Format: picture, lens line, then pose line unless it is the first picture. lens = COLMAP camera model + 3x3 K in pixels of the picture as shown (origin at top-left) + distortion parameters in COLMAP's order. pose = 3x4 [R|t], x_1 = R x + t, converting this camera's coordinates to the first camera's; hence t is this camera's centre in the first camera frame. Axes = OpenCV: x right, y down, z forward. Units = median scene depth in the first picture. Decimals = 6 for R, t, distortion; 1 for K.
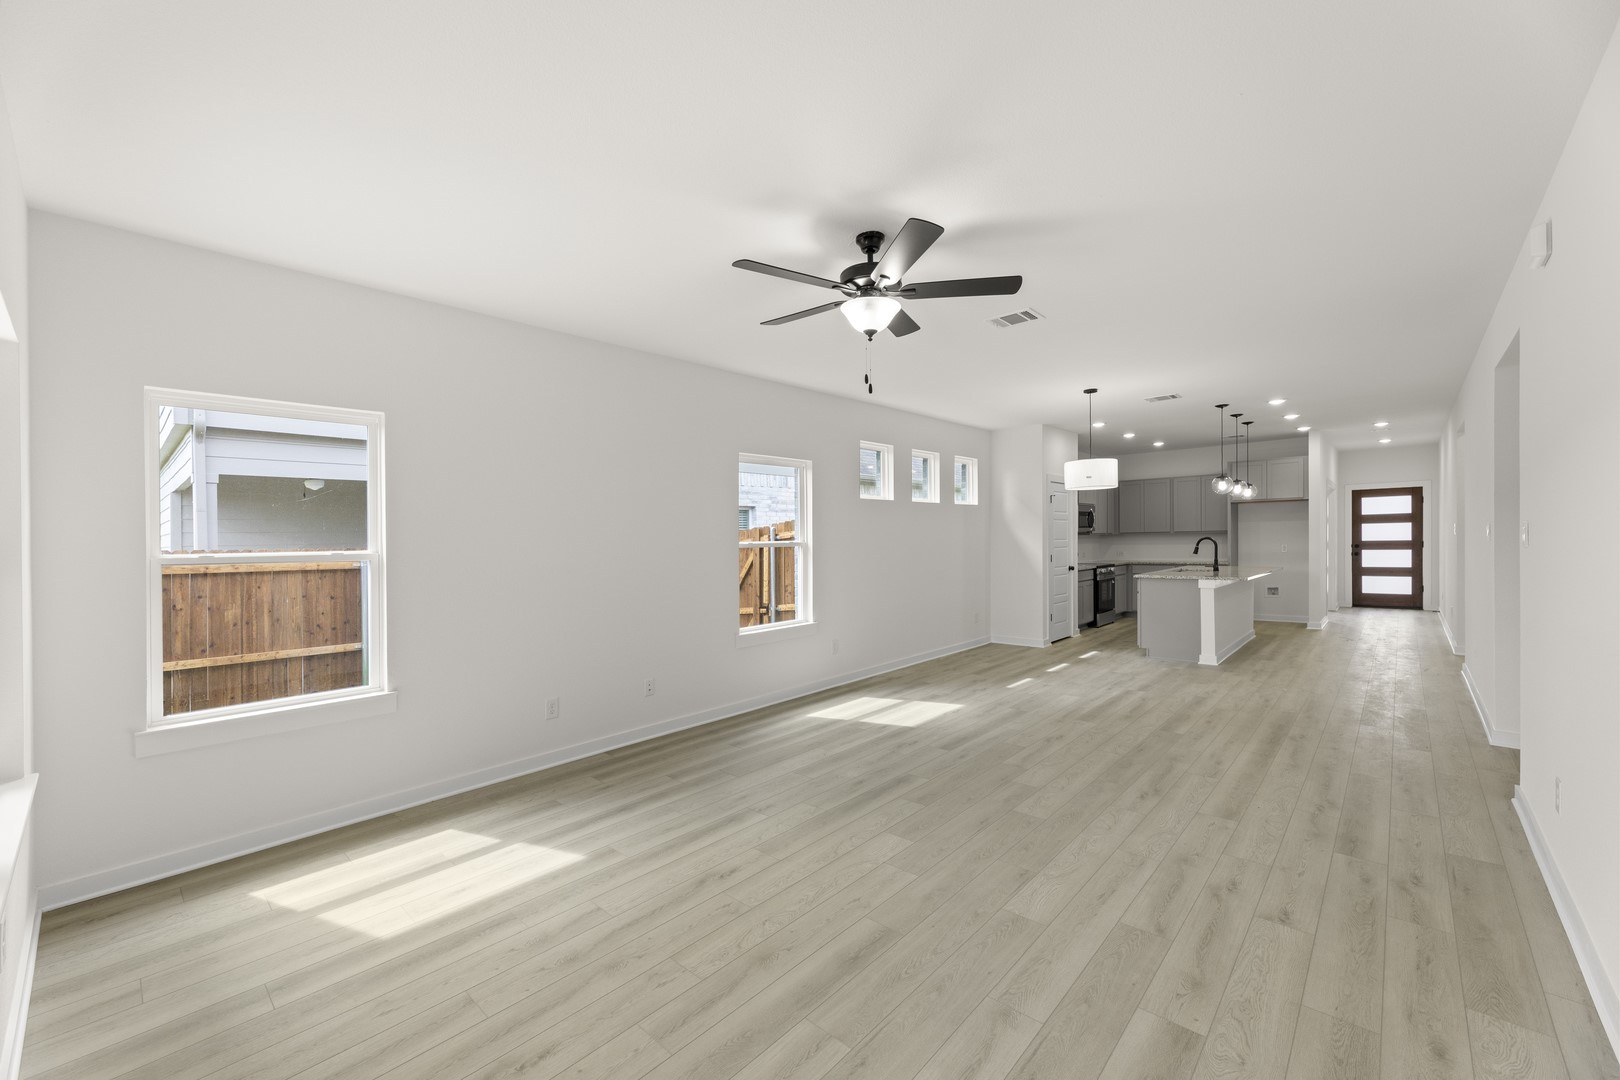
lens RADIAL K [[648.2, 0, 810.0], [0, 648.2, 540.0], [0, 0, 1]] dist [-0.009547, -0.000409]
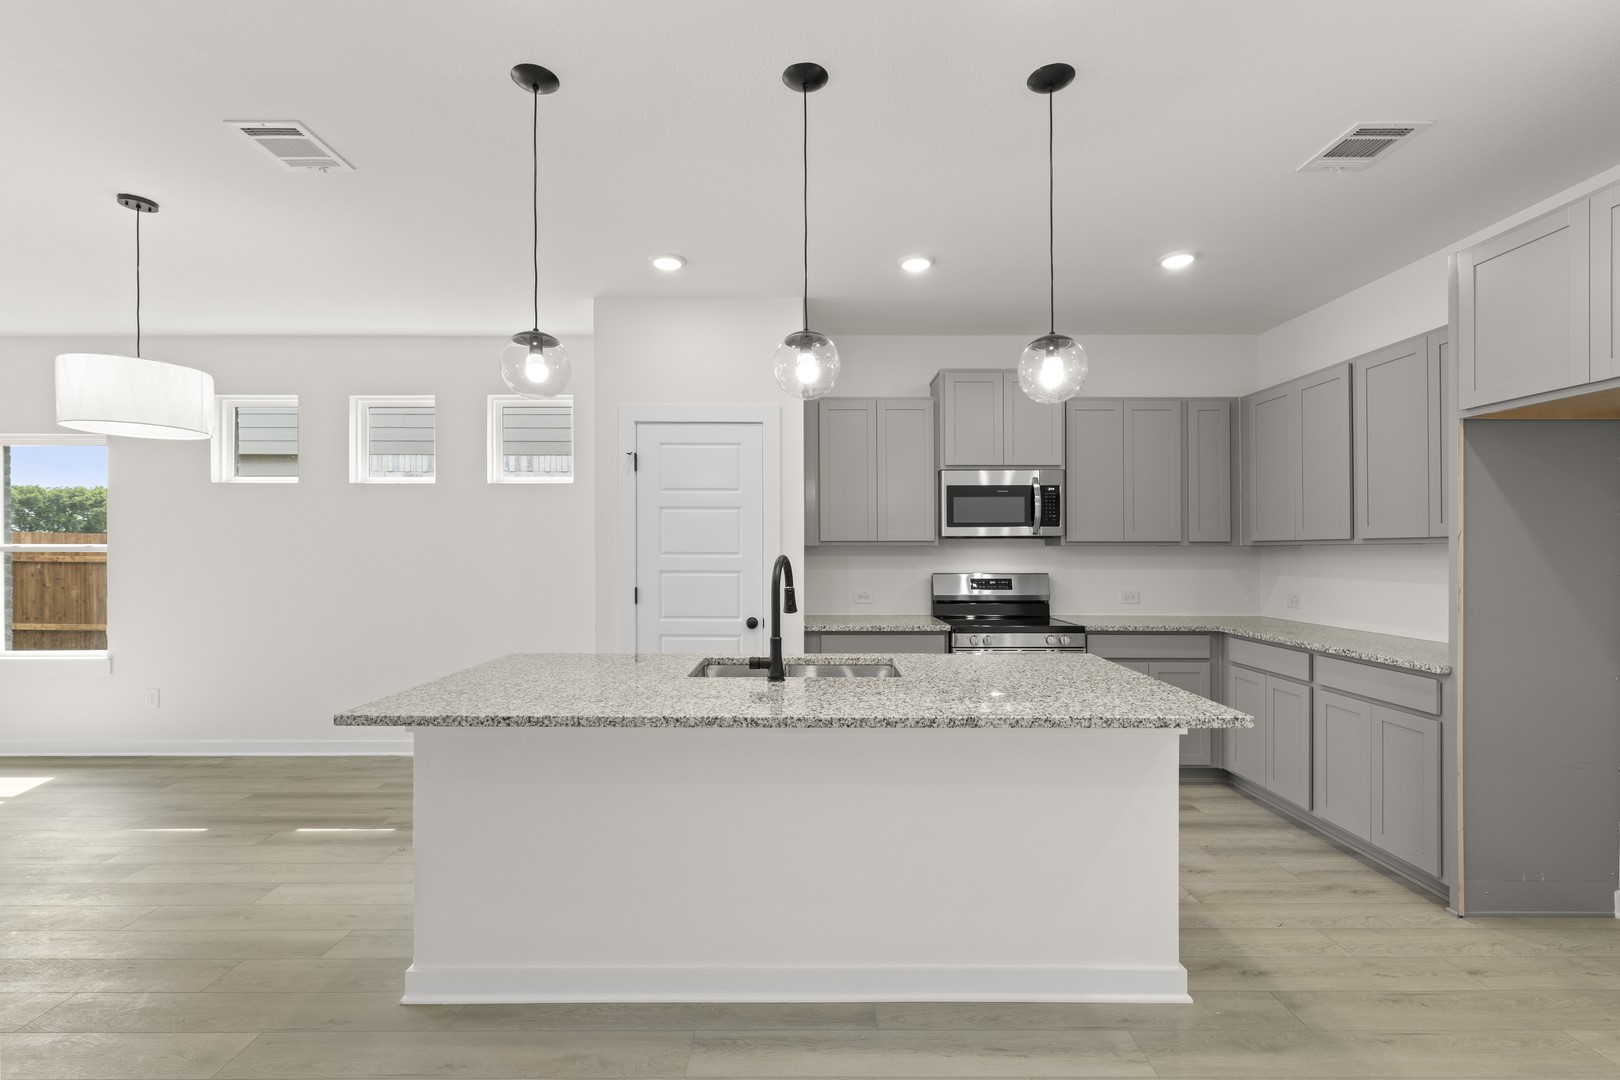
lens RADIAL K [[707.6, 0, 812.4], [0, 707.6, 556.7], [0, 0, 1]] dist [-0.000595, 0.000014]
pose [[0.676260, 0.025200, -0.736231, 2.073753], [-0.015997, 0.999681, 0.019523, -0.022694], [0.736489, -0.001425, 0.676448, 1.938438]]
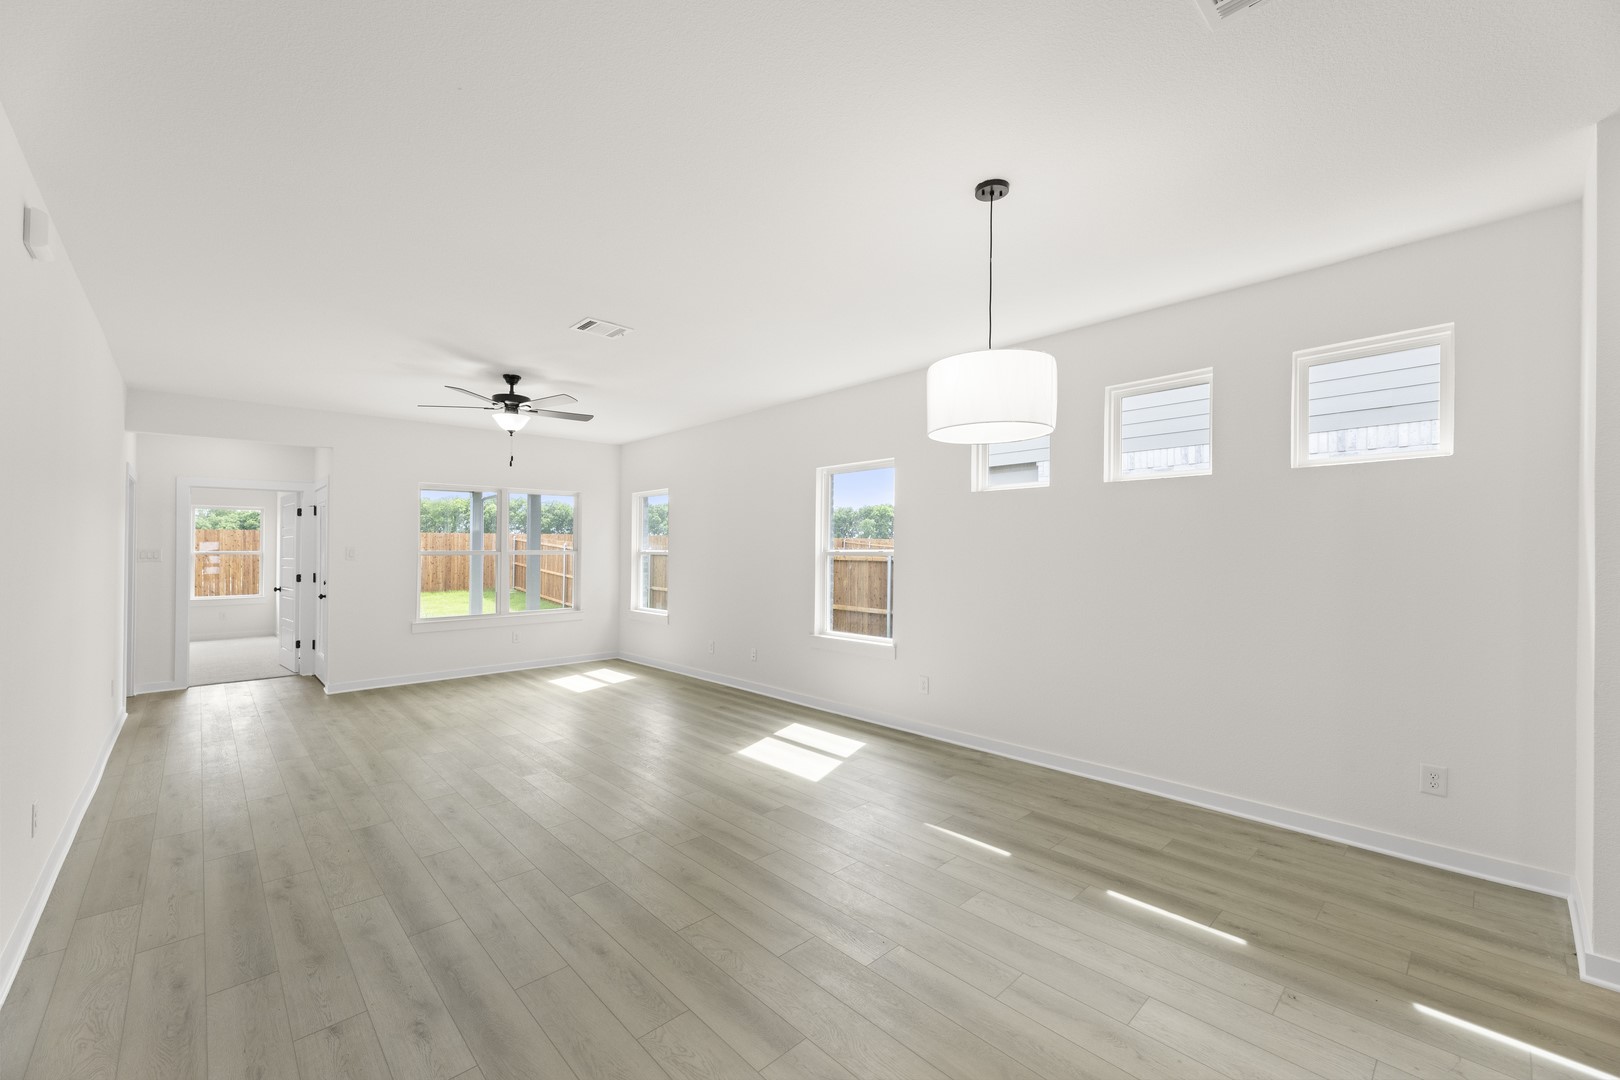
lens RADIAL K [[648.2, 0, 810.0], [0, 648.2, 540.0], [0, 0, 1]] dist [-0.009547, -0.000409]
pose [[-0.069081, 0.007753, -0.997581, 1.591877], [0.002754, 0.999967, 0.007581, -0.033964], [0.997607, -0.002223, -0.069100, 1.752380]]
